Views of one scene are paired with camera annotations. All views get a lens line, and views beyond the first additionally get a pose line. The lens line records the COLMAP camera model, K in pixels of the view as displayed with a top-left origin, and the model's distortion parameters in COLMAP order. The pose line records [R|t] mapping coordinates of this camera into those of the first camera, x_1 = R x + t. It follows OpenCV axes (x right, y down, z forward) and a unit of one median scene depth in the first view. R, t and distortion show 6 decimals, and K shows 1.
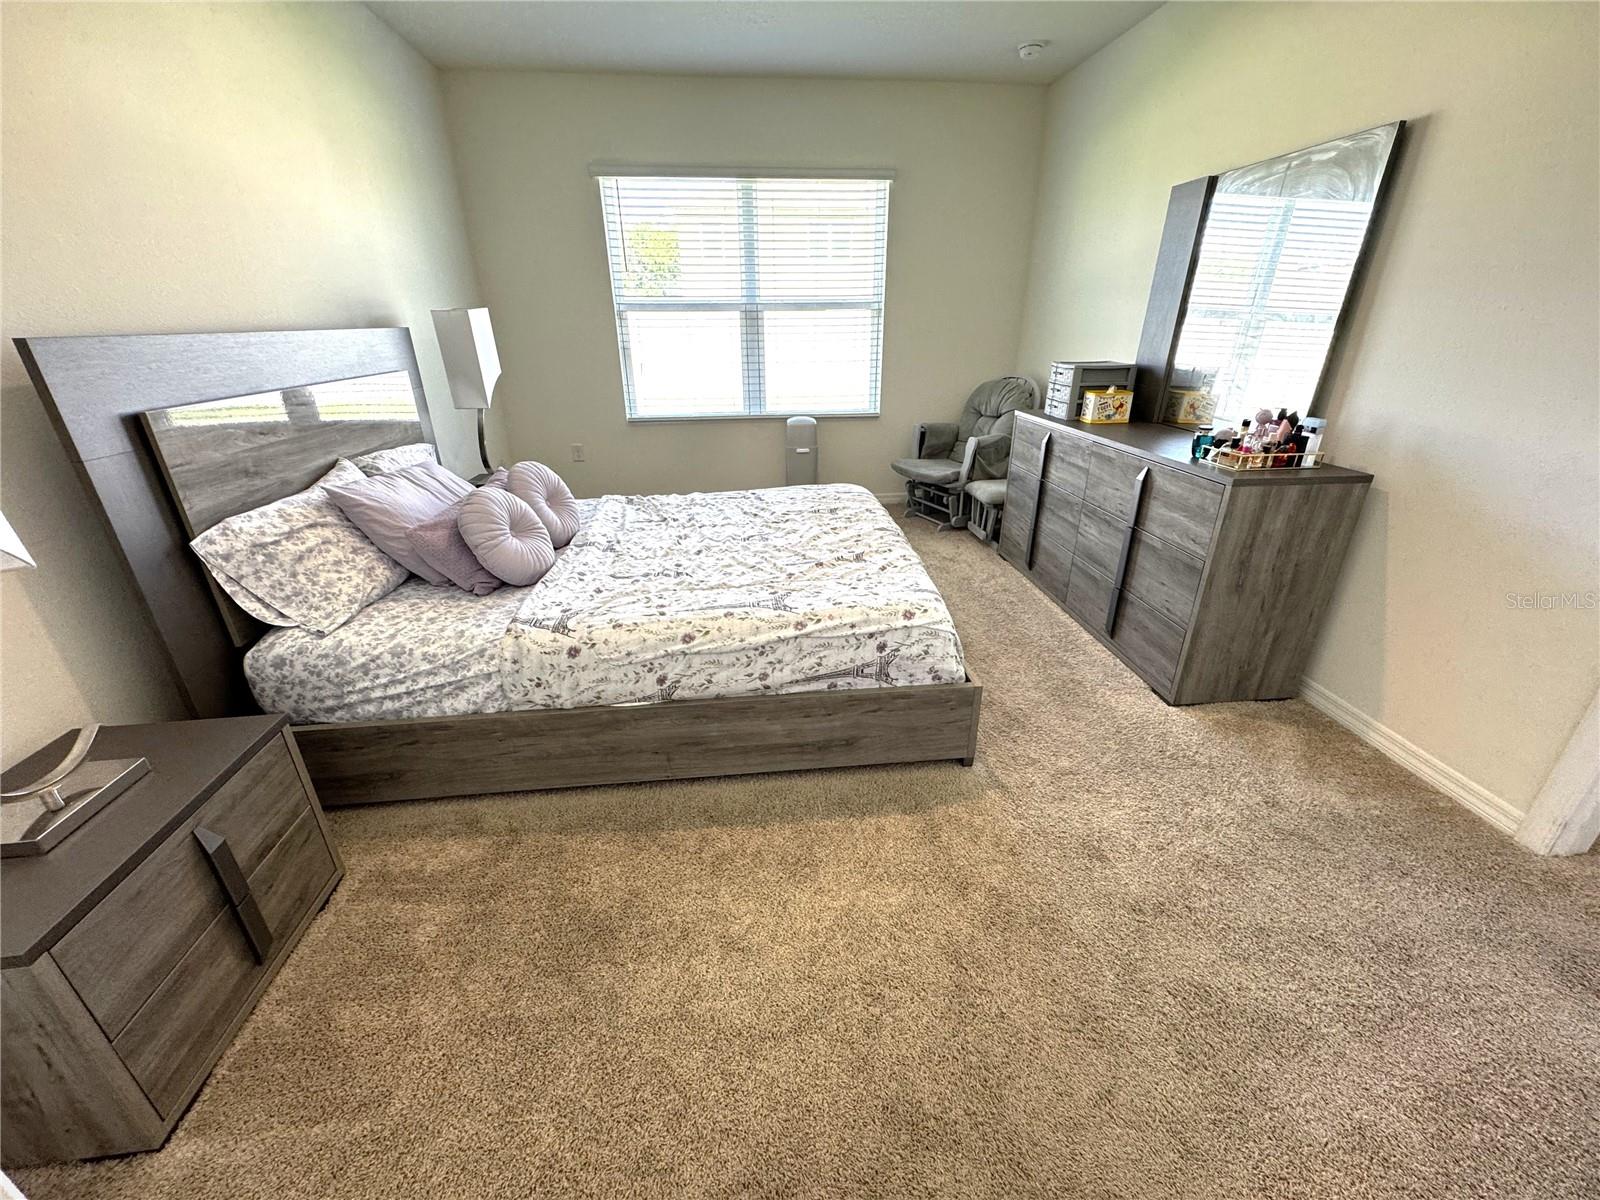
lens RADIAL K [[637.1, 0, 795.4], [0, 637.1, 596.6], [0, 0, 1]] dist [-0.002610, 0.000888]
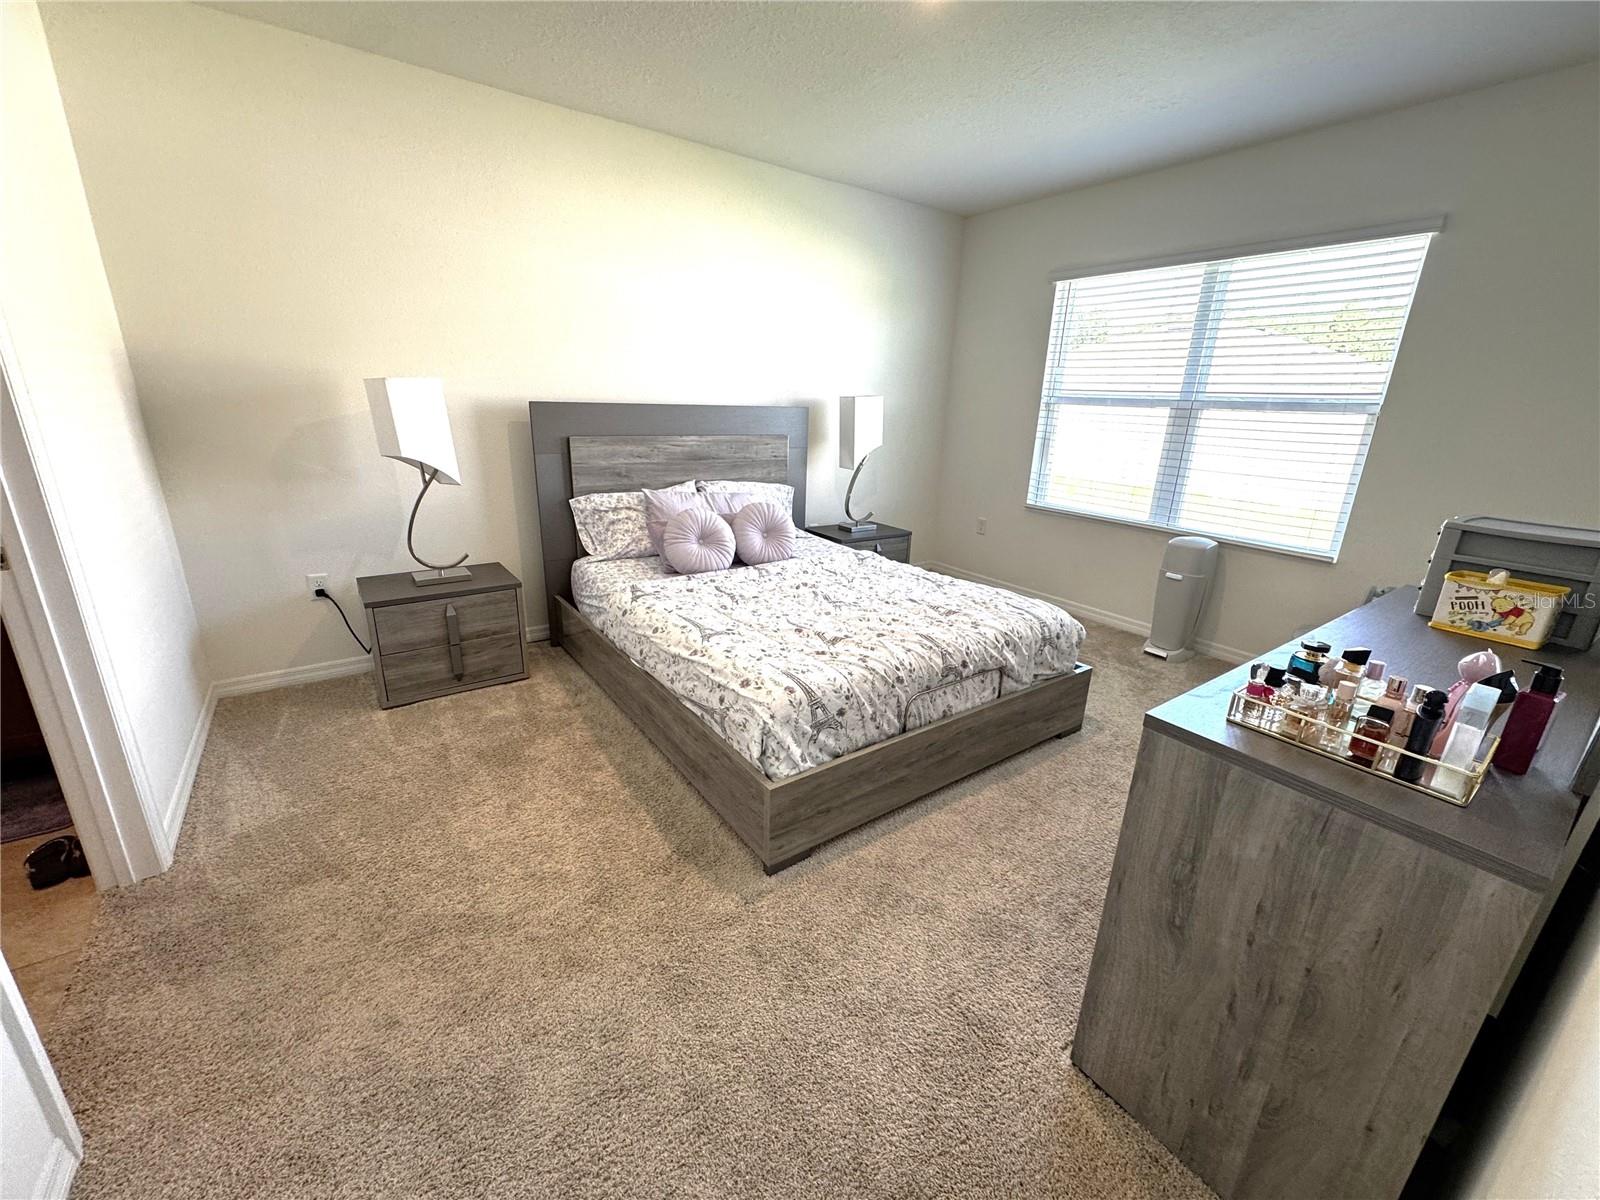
lens RADIAL K [[637.1, 0, 808.6], [0, 637.1, 599.7], [0, 0, 1]] dist [-0.002610, 0.000888]
pose [[0.500725, 0.285474, -0.817178, 0.919558], [-0.380148, 0.920664, 0.088691, -0.202421], [0.777665, 0.266239, 0.569521, 0.398080]]
